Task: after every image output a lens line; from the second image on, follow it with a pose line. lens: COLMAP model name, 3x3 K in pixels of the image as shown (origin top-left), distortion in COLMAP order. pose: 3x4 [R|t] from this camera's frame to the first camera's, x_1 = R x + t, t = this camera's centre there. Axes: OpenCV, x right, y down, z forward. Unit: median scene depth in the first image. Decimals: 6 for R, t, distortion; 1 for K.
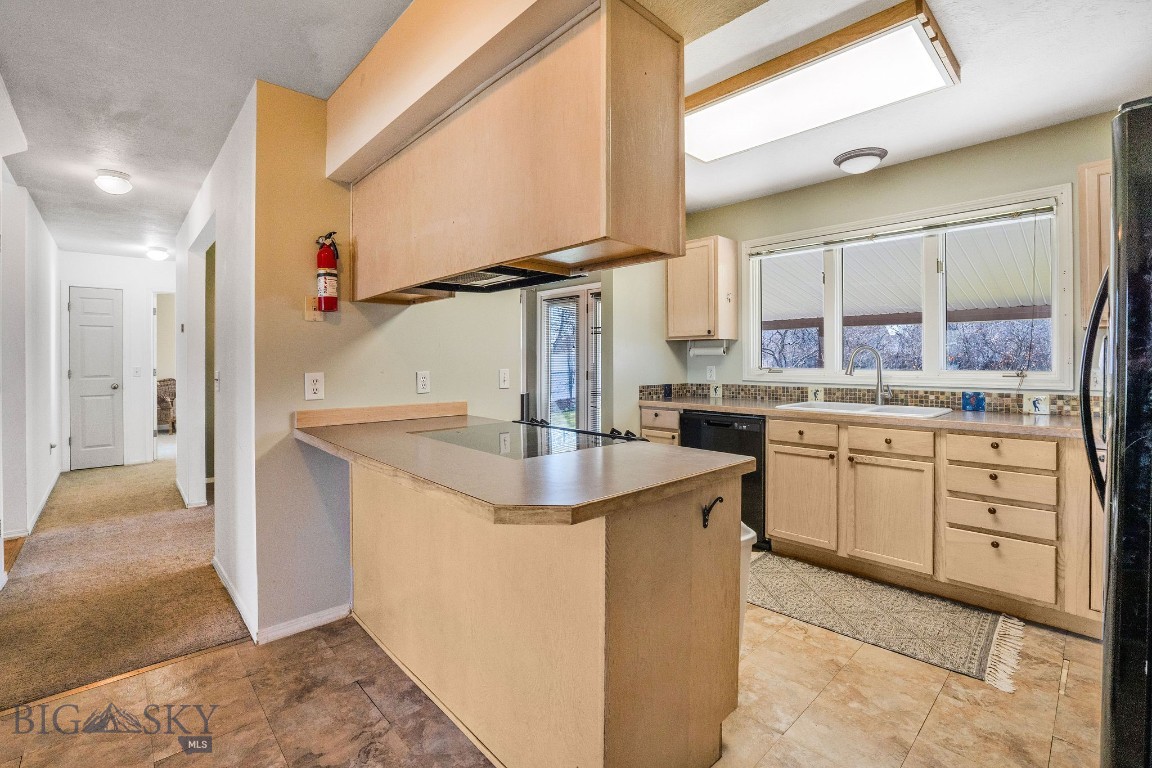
lens RADIAL K [[507.2, 0, 551.4], [0, 507.2, 365.1], [0, 0, 1]] dist [-0.030961, -0.000166]
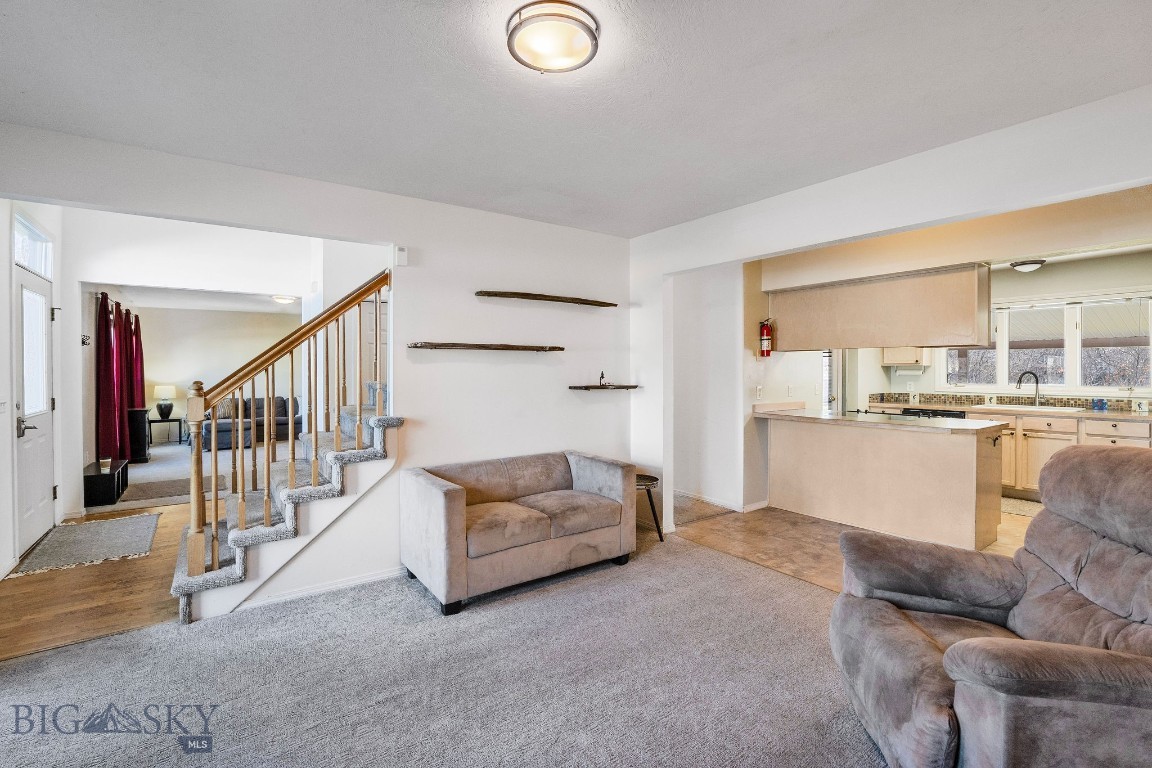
lens RADIAL K [[505.9, 0, 572.4], [0, 505.9, 372.8], [0, 0, 1]] dist [-0.001028, 0.000257]
pose [[0.996613, 0.003480, -0.082161, -0.852897], [-0.003616, 0.999992, -0.001499, -0.028242], [0.082155, 0.001791, 0.996618, -0.927246]]
